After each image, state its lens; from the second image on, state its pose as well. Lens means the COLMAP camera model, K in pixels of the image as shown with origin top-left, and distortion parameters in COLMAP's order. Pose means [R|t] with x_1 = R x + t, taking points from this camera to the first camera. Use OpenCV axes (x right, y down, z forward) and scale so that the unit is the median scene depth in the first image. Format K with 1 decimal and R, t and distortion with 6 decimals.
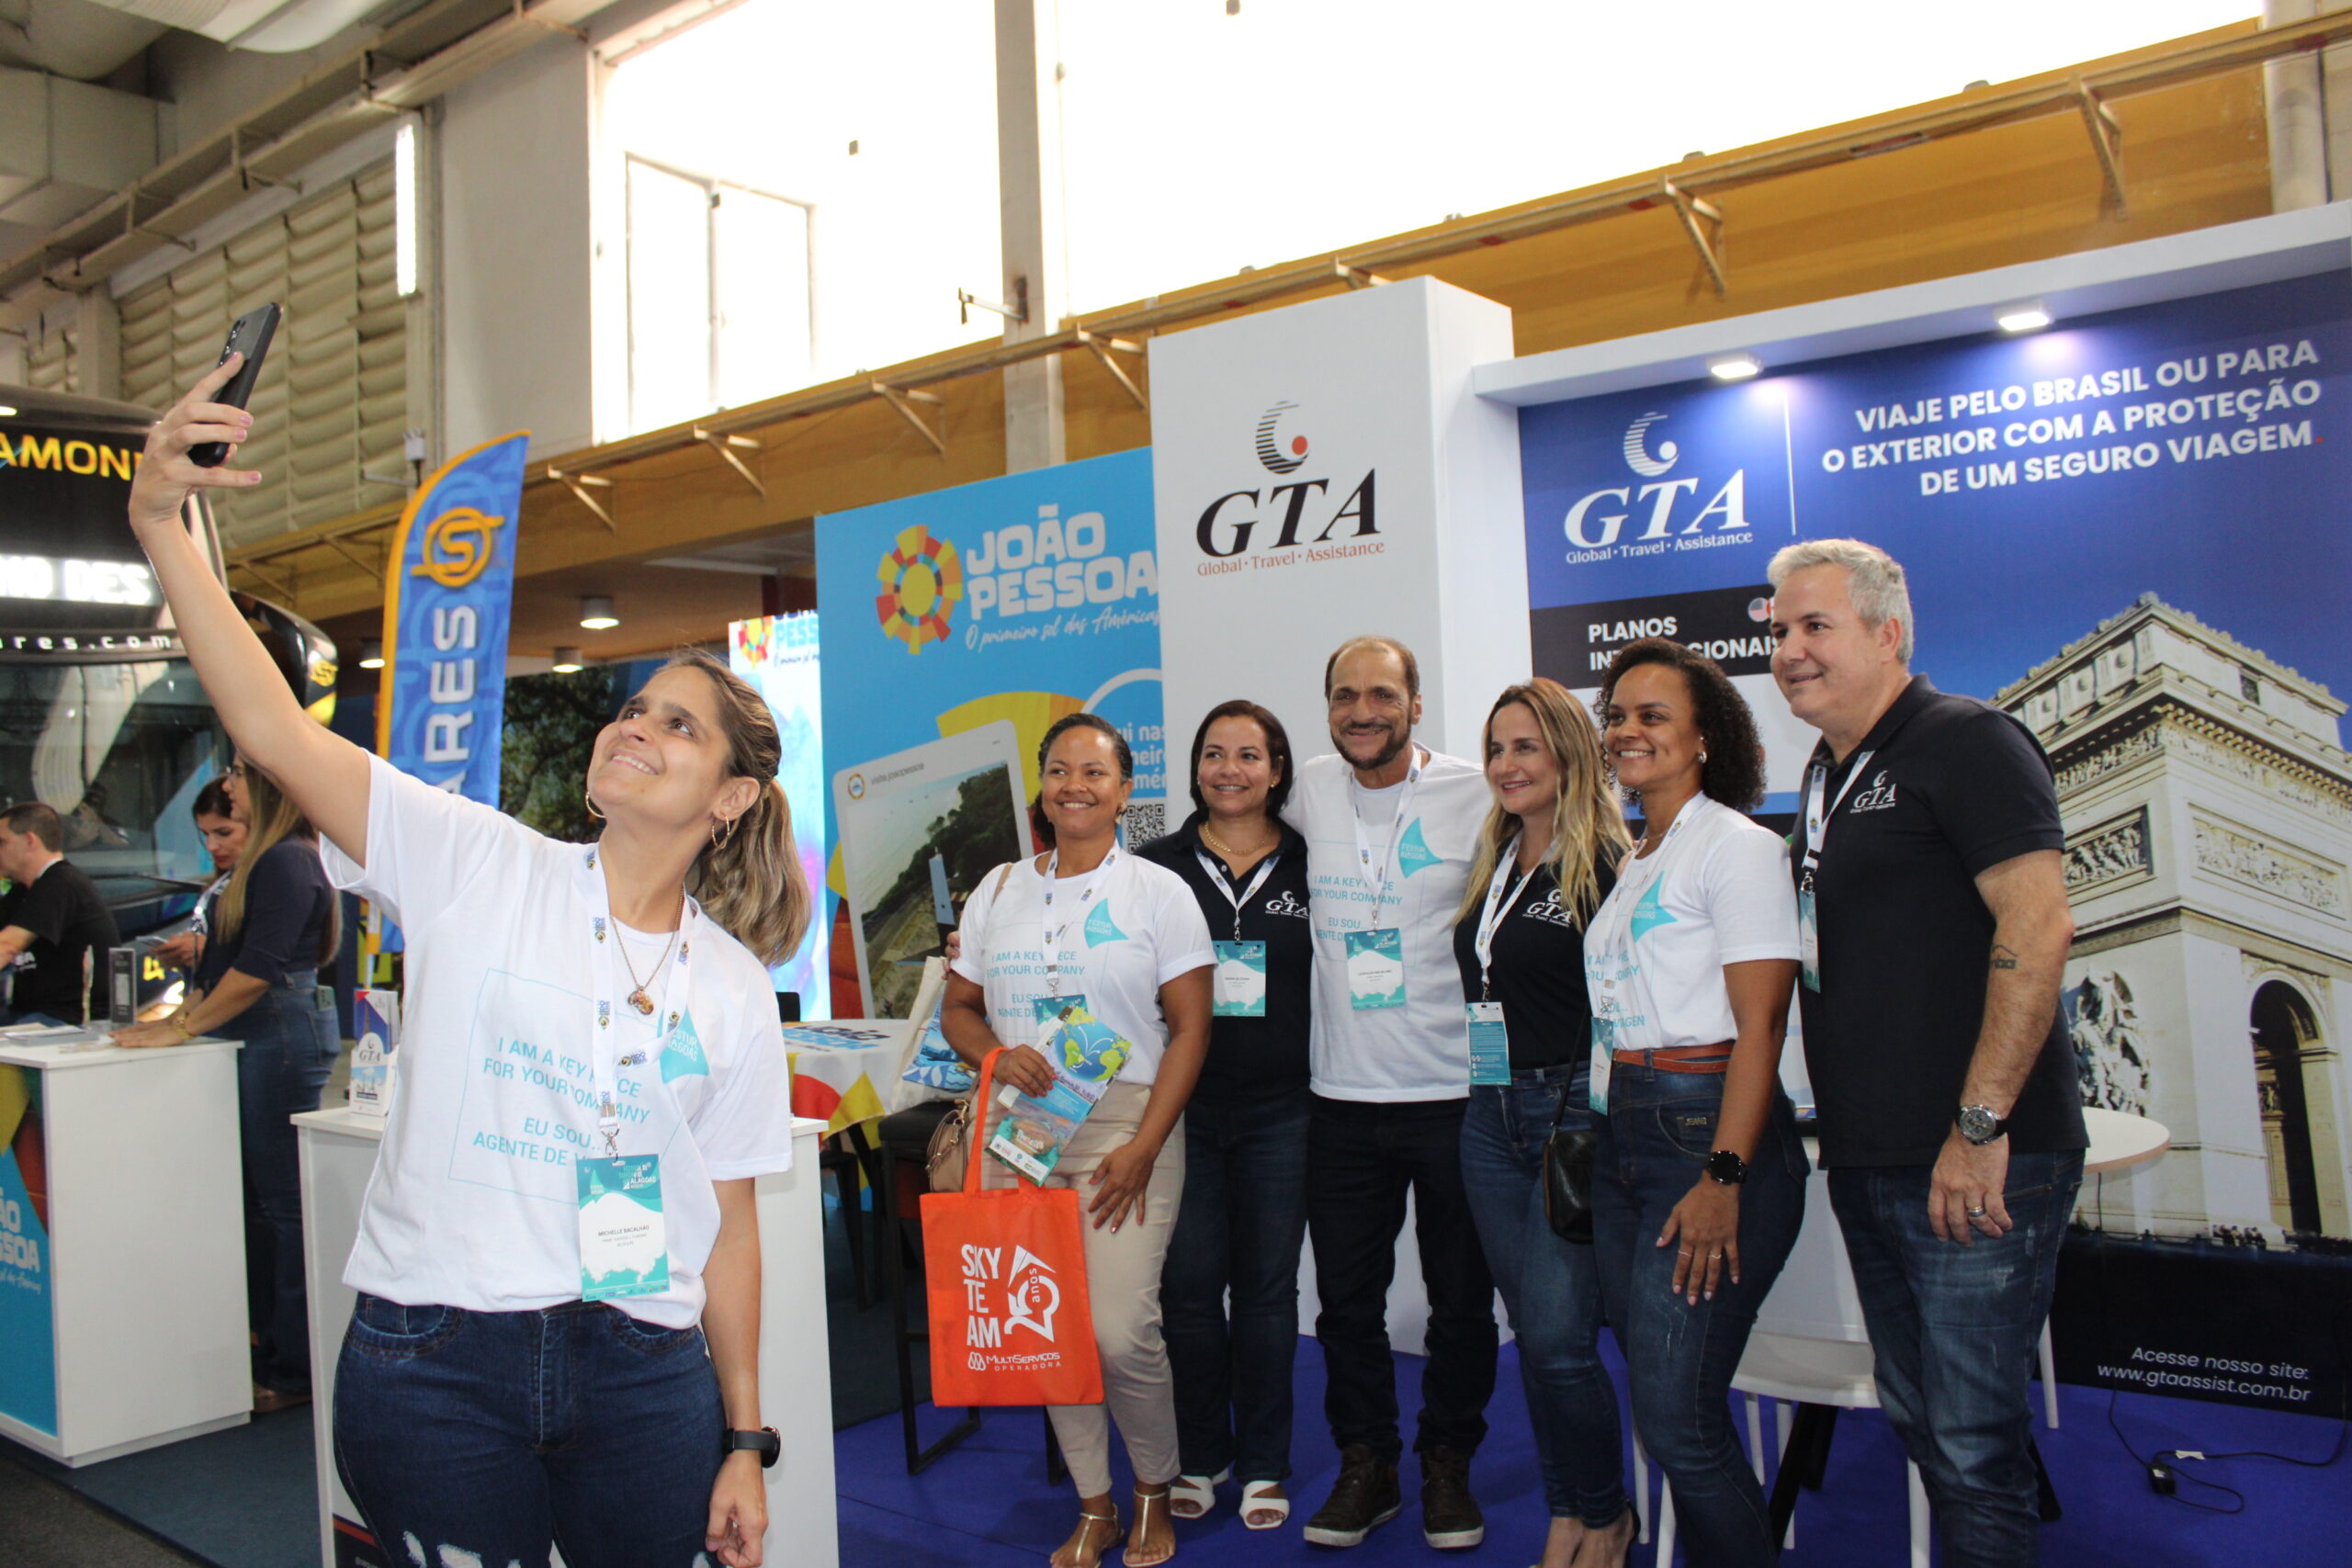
lens RADIAL K [[1928.0, 0, 1166.4], [0, 1928.0, 795.6], [0, 0, 1]] dist [-0.168355, 0.148841]
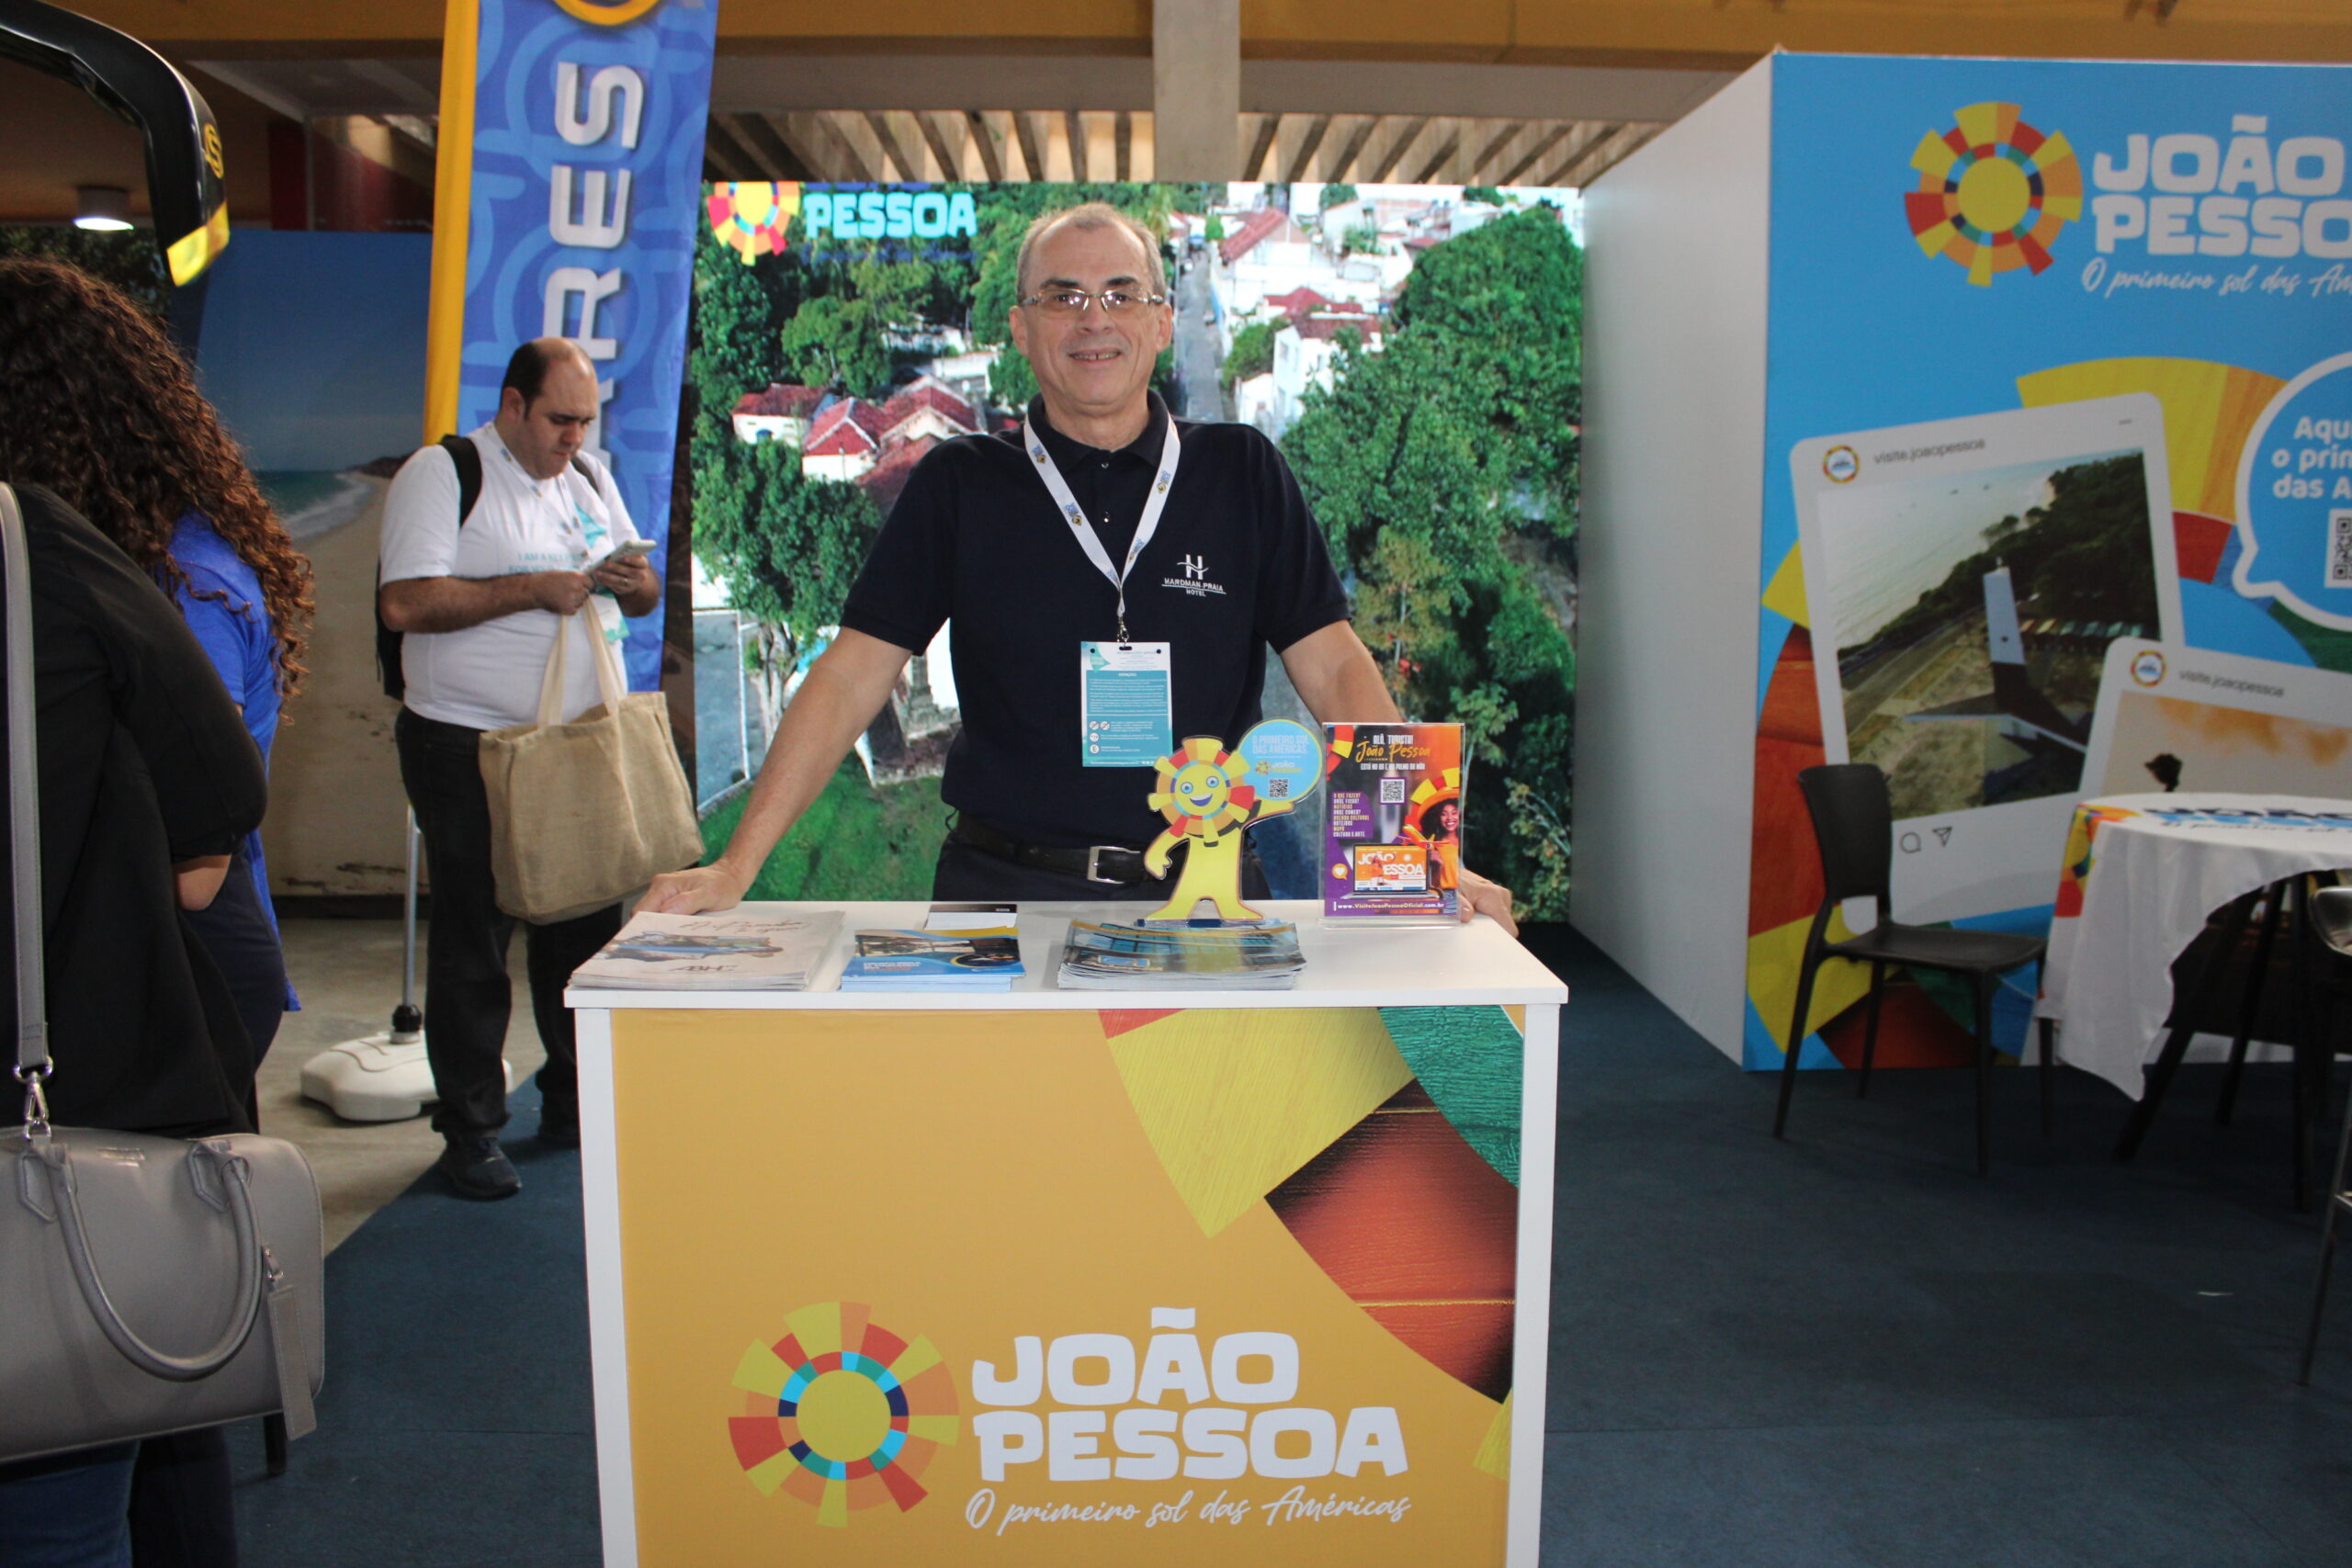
lens RADIAL K [[1928.0, 0, 1166.4], [0, 1928.0, 795.6], [0, 0, 1]] dist [-0.168355, 0.148841]
pose [[0.749329, -0.043412, 0.660774, -1.074270], [-0.039509, 0.993140, 0.110053, 0.065770], [-0.661019, -0.108572, 0.742473, 0.871272]]
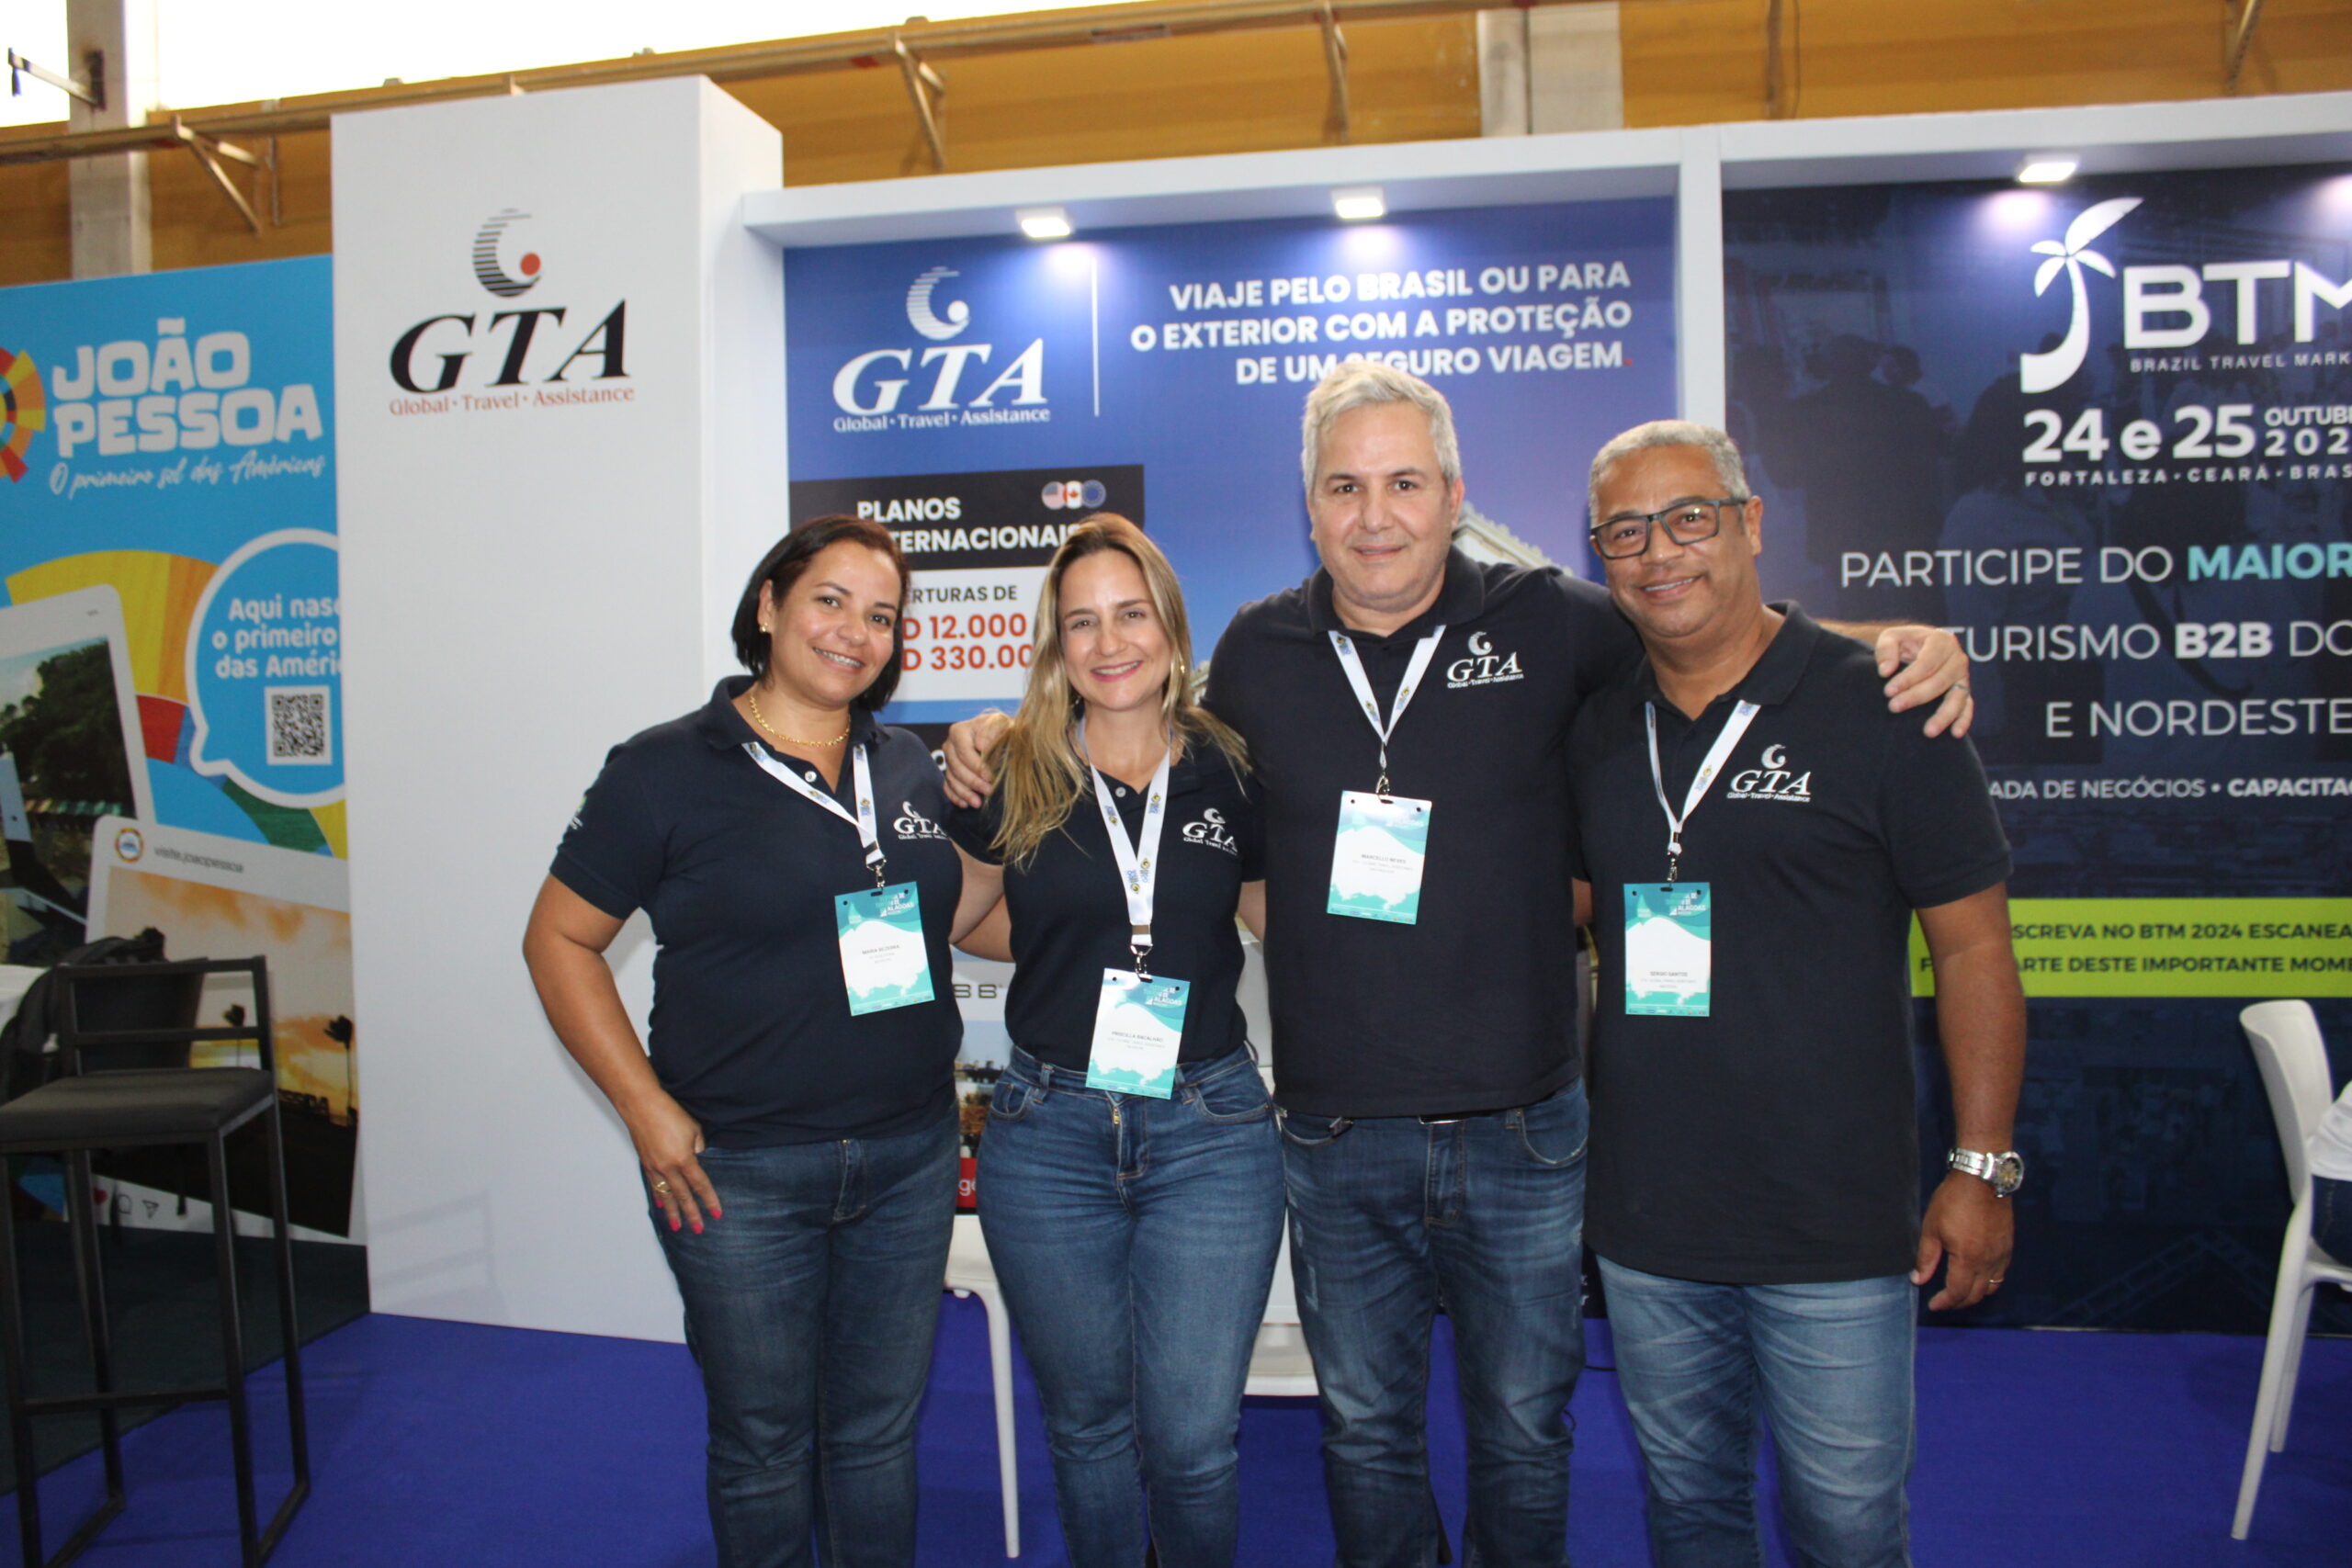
lens RADIAL K [[1928.0, 0, 1166.4], [0, 1928.0, 795.6], [0, 0, 1]] dist [-0.168355, 0.148841]
pose [[0.888315, 0.004046, 0.459216, -0.056432], [-0.026292, 0.998769, 0.042061, 0.005034], [-0.458481, -0.049437, 0.887328, 0.140517]]
